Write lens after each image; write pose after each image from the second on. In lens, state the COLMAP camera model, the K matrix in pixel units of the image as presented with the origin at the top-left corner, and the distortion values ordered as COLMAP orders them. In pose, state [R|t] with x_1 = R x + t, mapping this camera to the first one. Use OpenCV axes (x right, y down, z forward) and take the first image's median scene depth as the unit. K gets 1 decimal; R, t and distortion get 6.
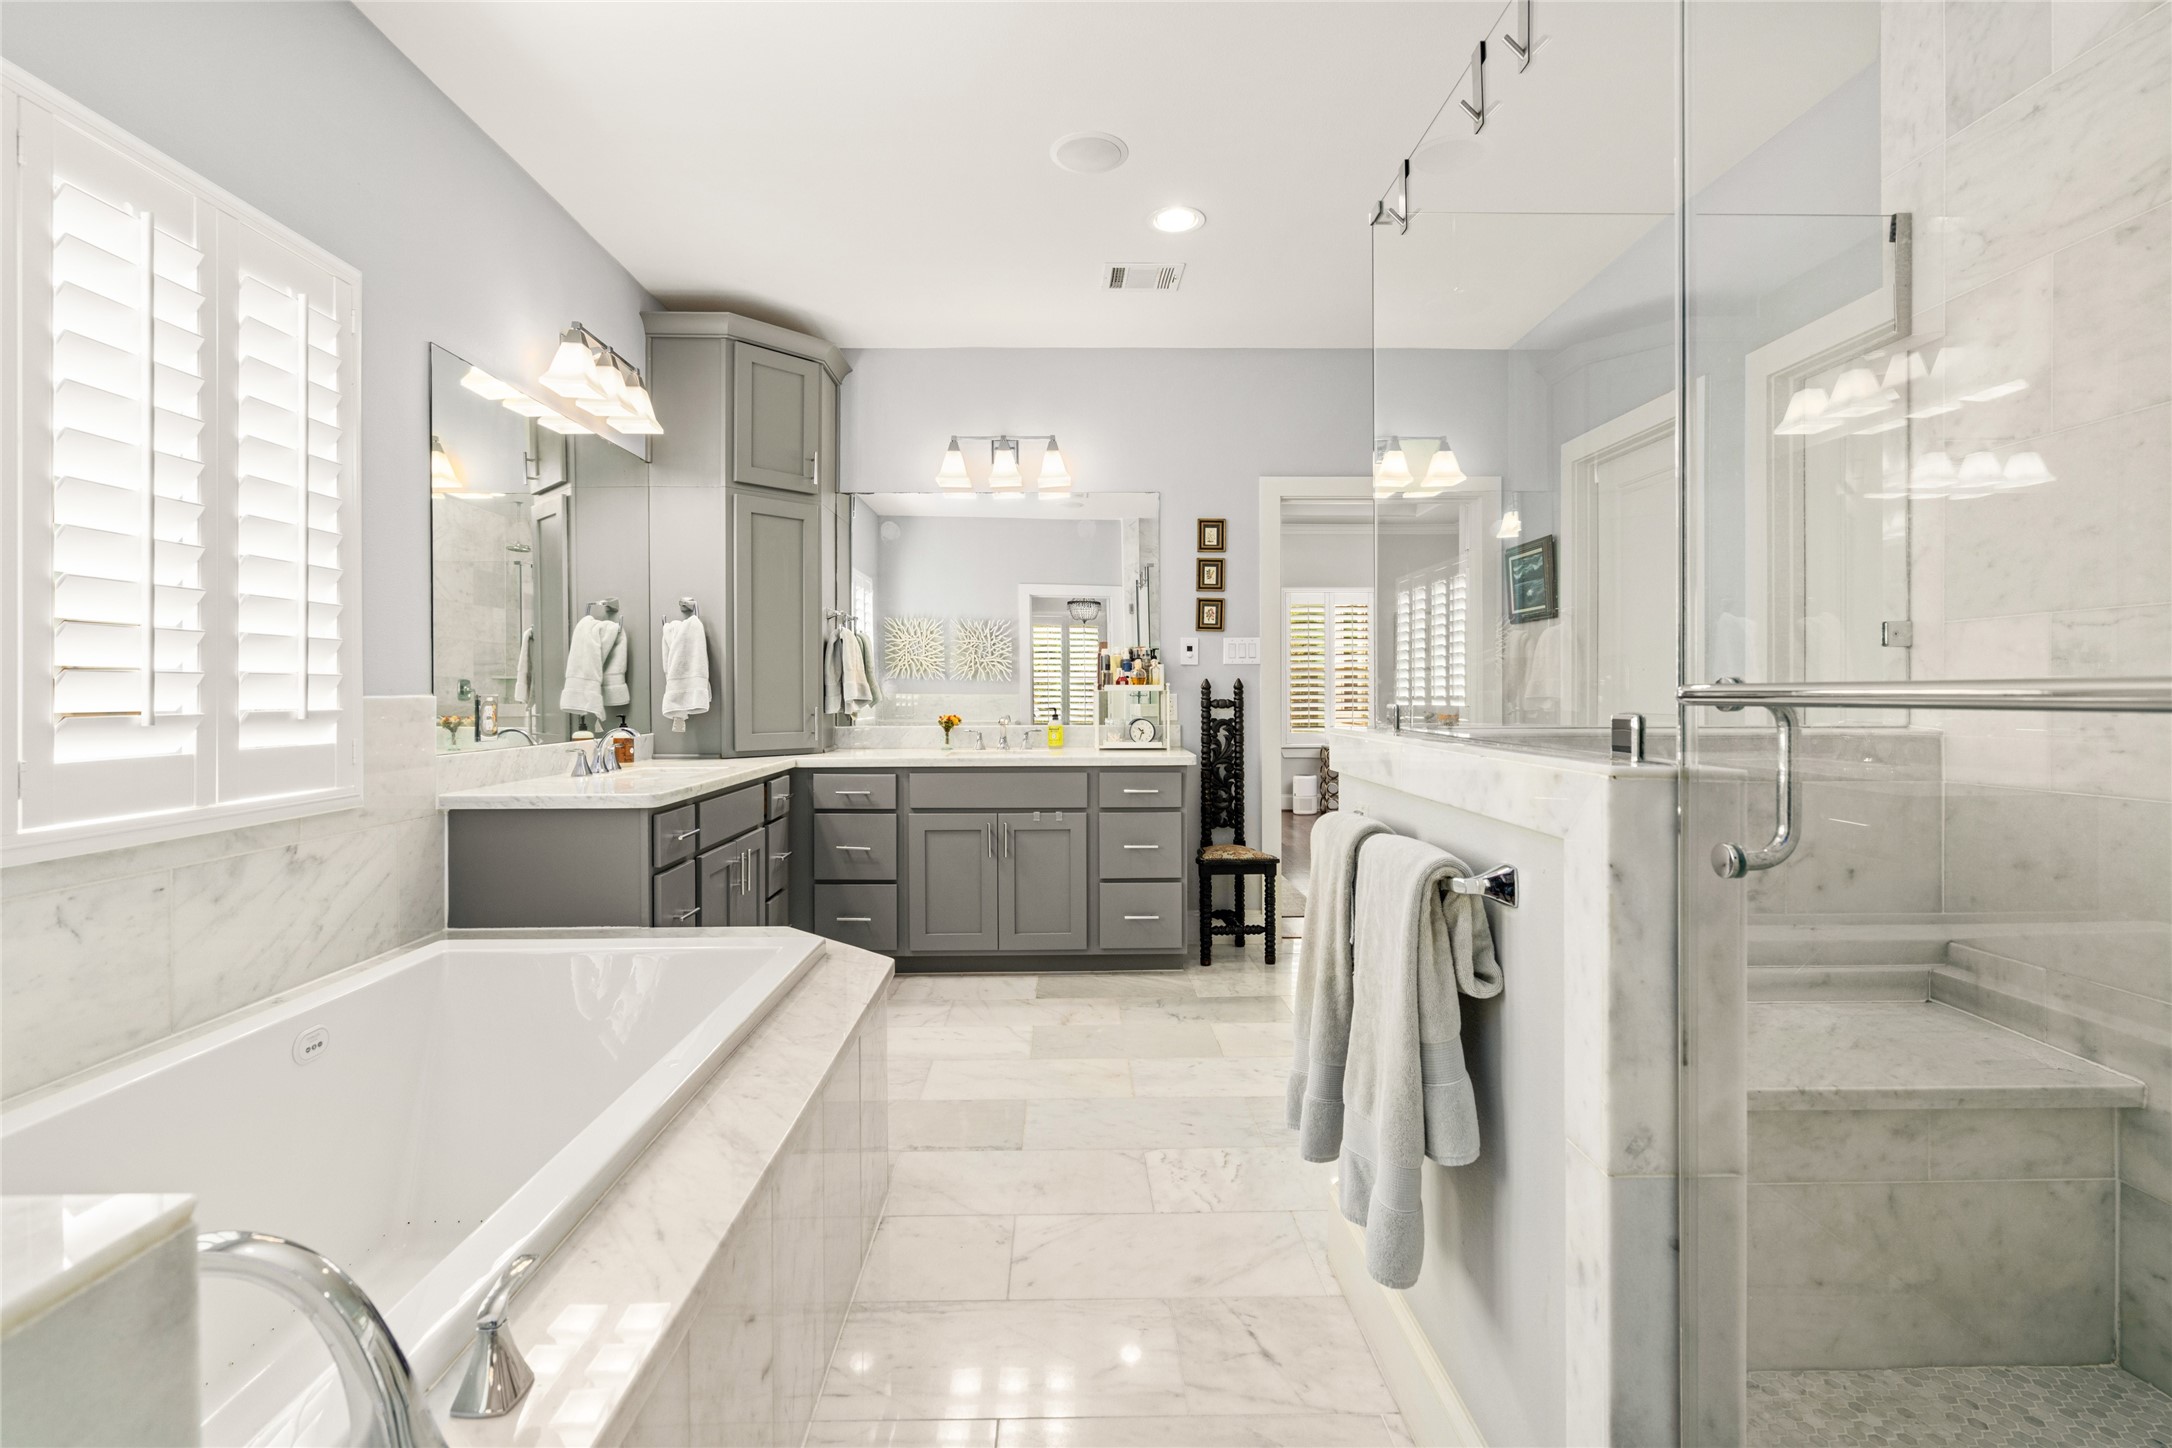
lens RADIAL K [[1000.2, 0, 1079.1], [0, 1000.2, 710.0], [0, 0, 1]] dist [0.001365, -0.000284]
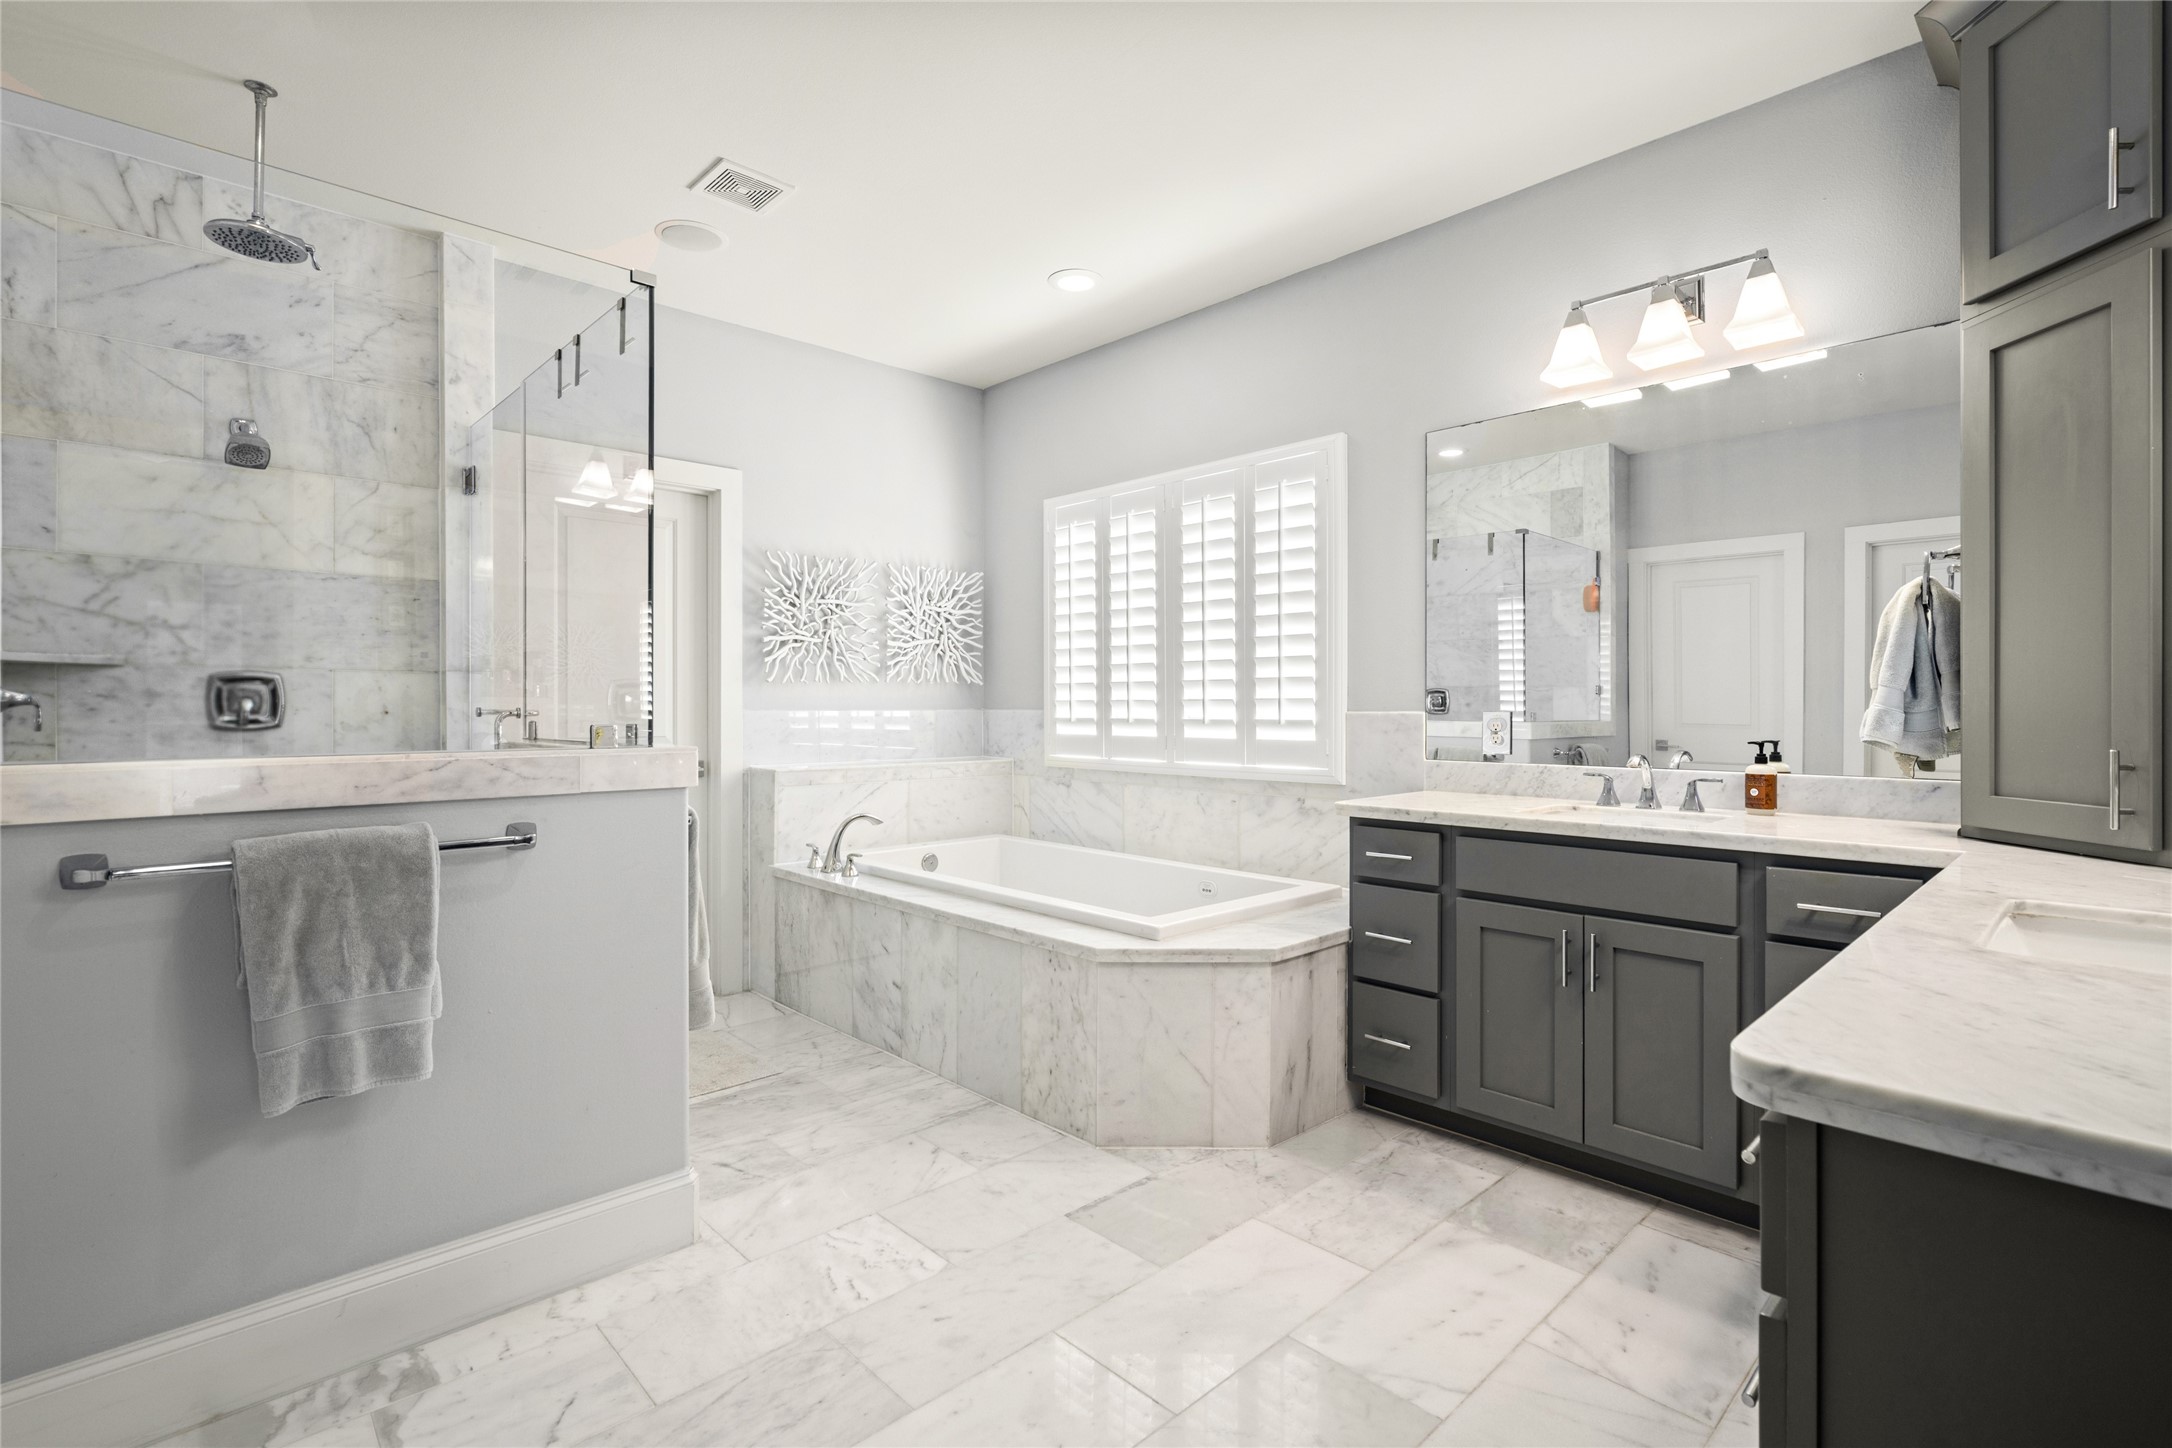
lens RADIAL K [[1000.2, 0, 1077.5], [0, 1000.2, 708.1], [0, 0, 1]] dist [0.001365, -0.000284]
pose [[-0.741206, 0.008697, -0.671222, 0.694651], [-0.002608, 0.999871, 0.015835, -0.047919], [0.671273, 0.013488, -0.741087, 2.150218]]
